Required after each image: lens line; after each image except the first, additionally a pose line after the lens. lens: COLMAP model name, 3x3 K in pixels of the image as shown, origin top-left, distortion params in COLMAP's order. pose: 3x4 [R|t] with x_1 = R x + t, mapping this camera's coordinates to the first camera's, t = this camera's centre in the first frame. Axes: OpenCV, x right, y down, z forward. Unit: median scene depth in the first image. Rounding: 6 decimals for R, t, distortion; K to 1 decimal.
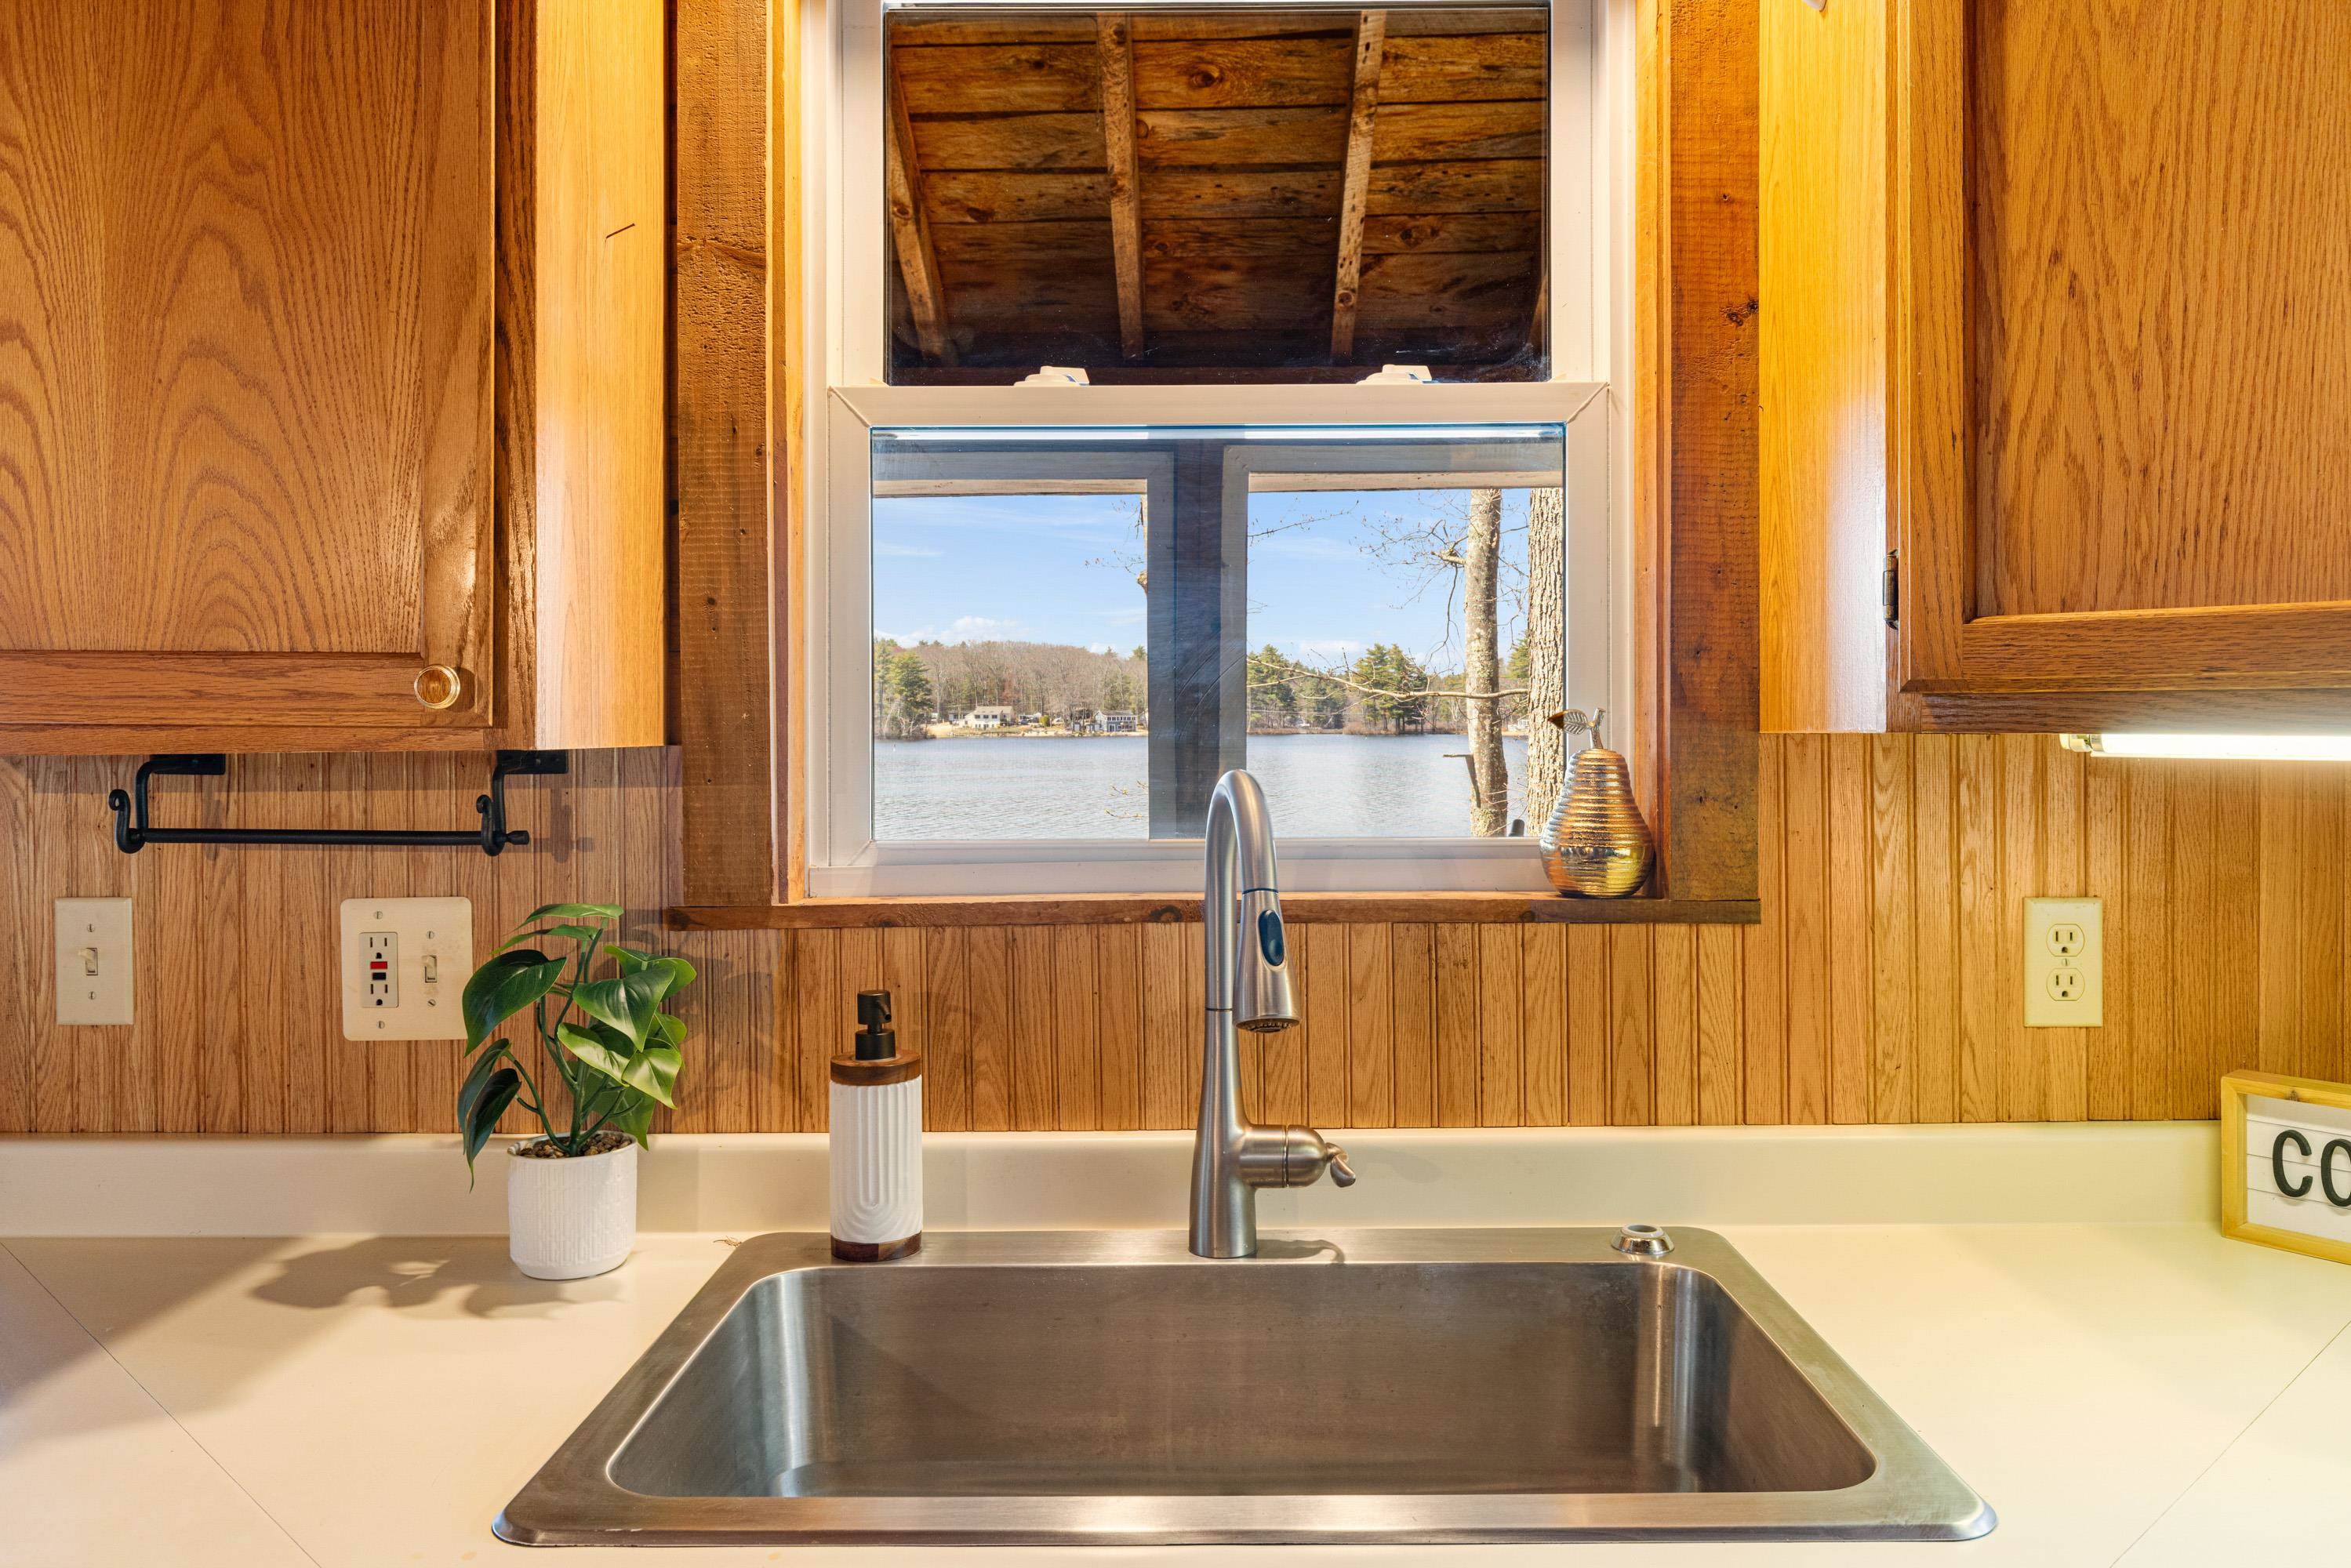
lens RADIAL K [[1715.4, 0, 1175.1], [0, 1715.4, 732.3], [0, 0, 1]] dist [-0.009700, -0.002005]
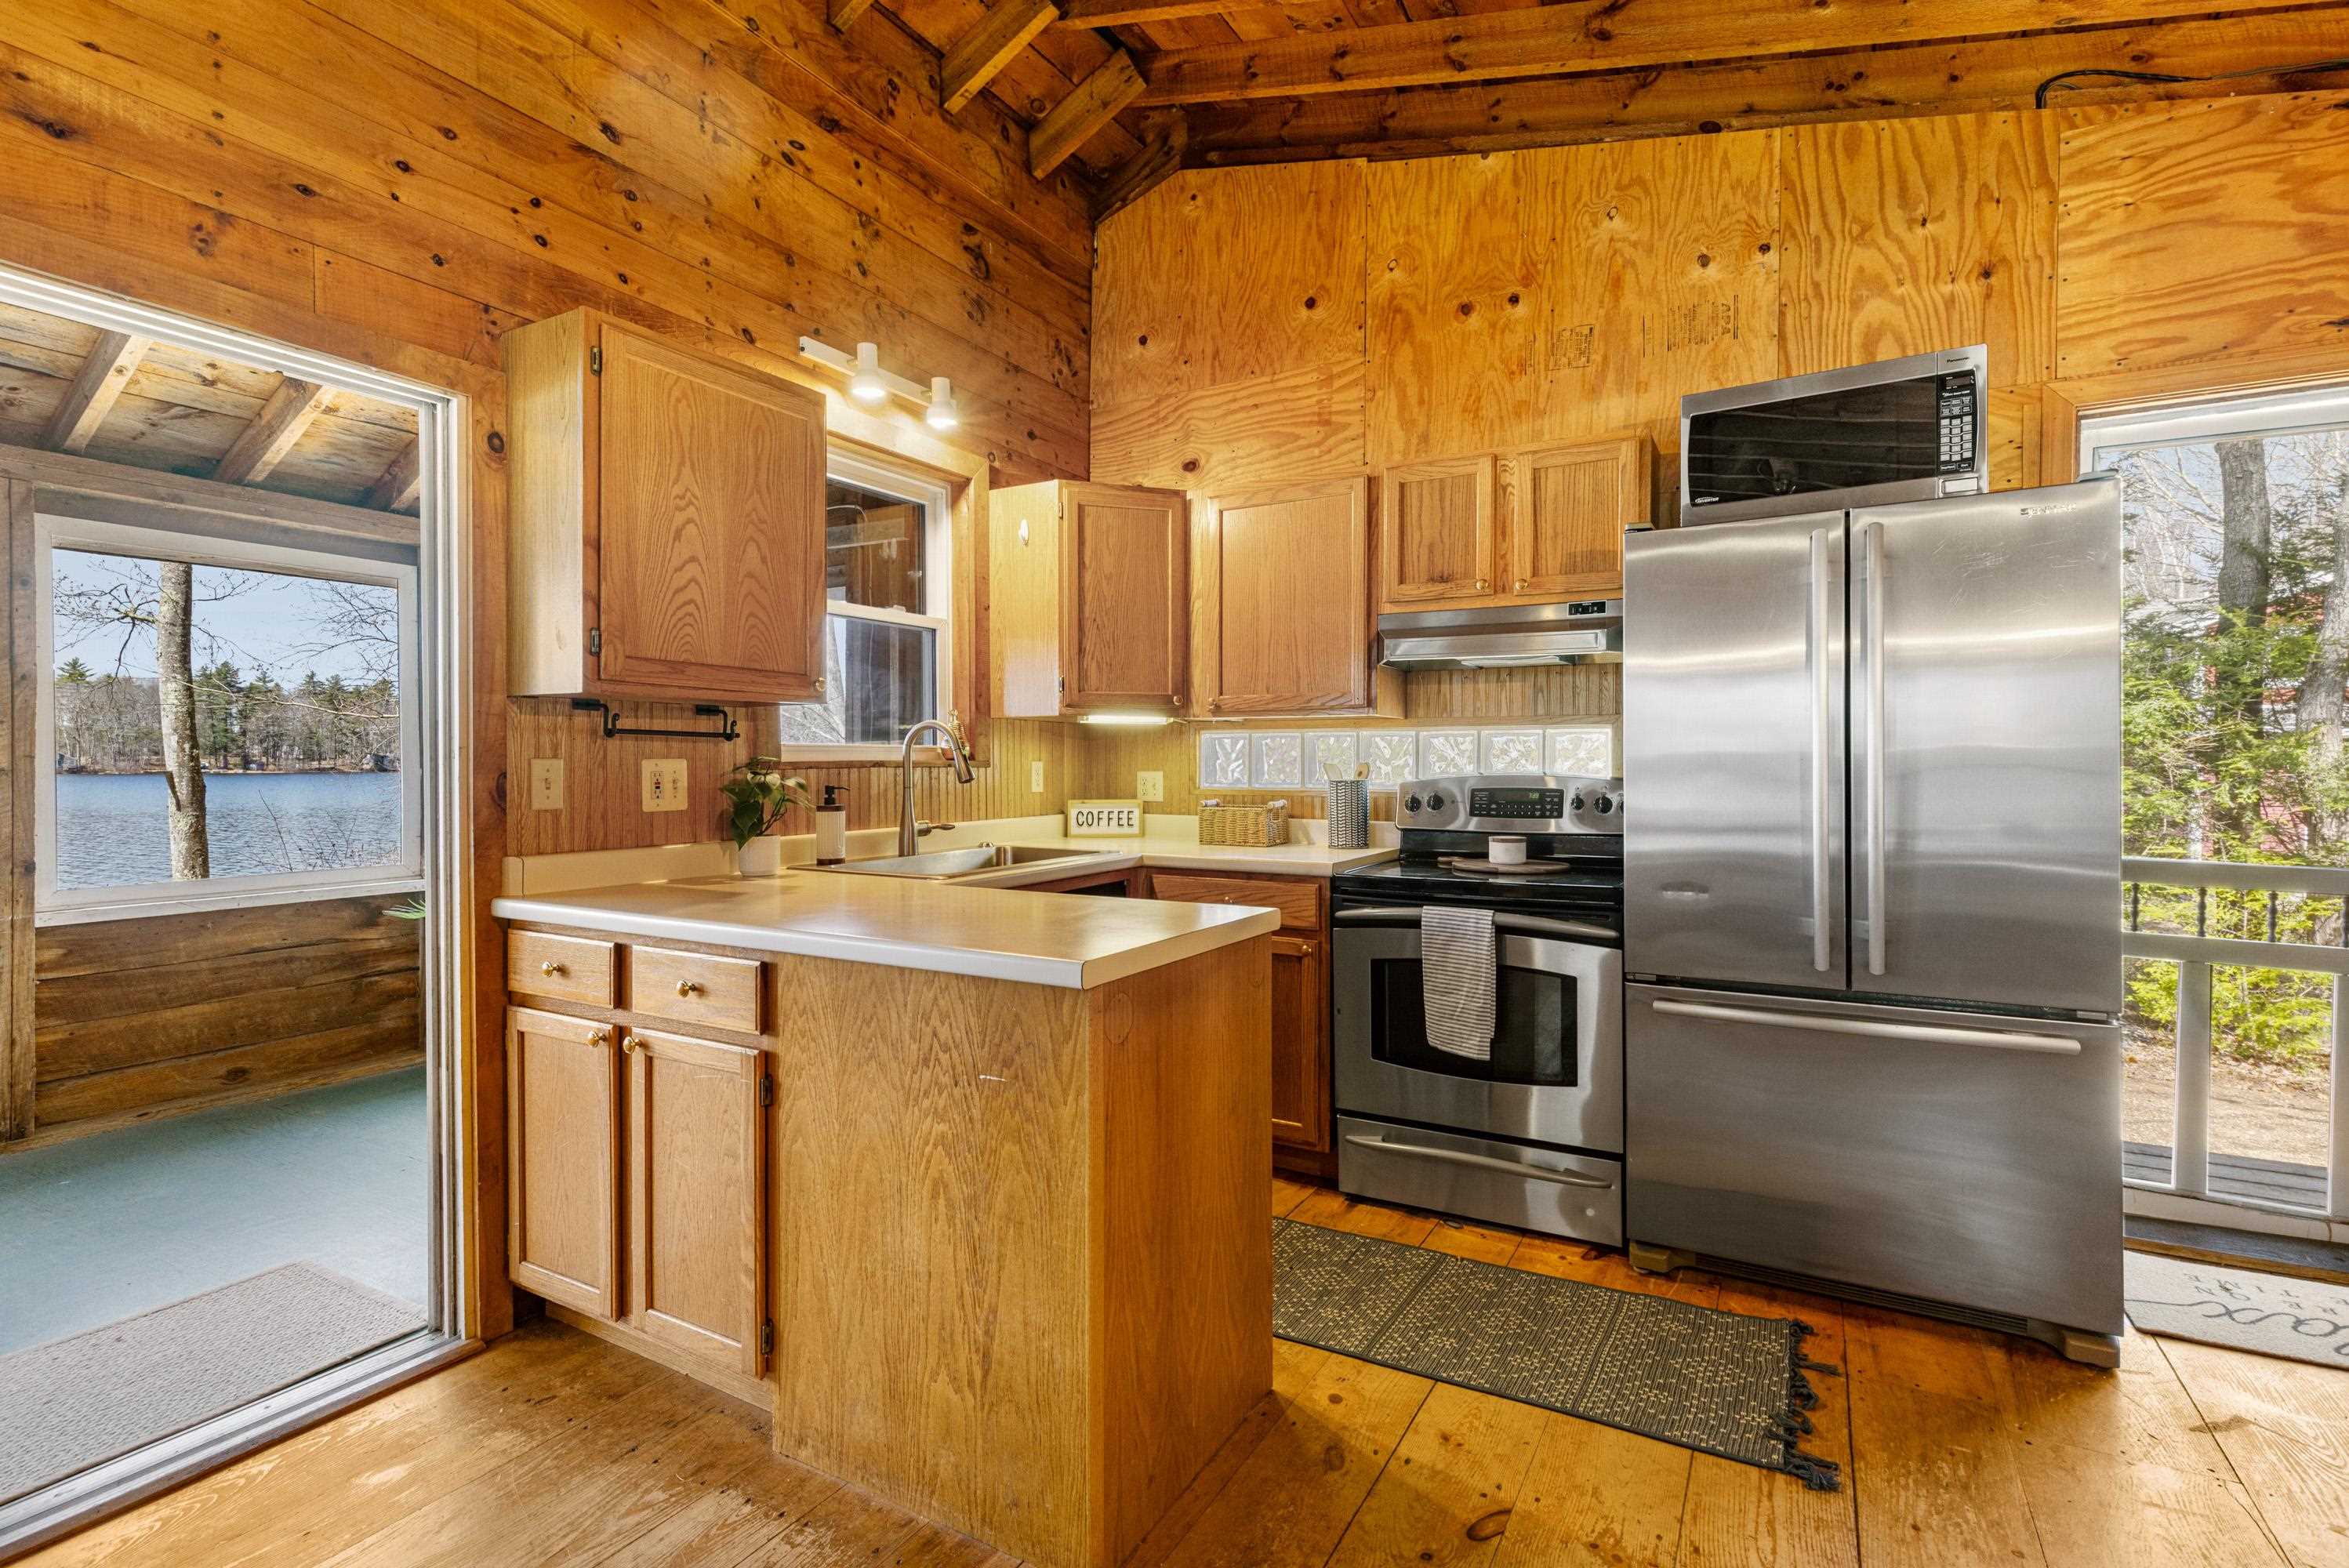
lens RADIAL K [[1066.3, 0, 1177.7], [0, 1066.3, 772.9], [0, 0, 1]] dist [-0.000155, -0.000053]
pose [[0.493992, -0.004683, 0.869454, -1.528491], [0.000761, 0.999987, 0.004954, 0.111641], [-0.869466, -0.001786, 0.493990, -0.557959]]
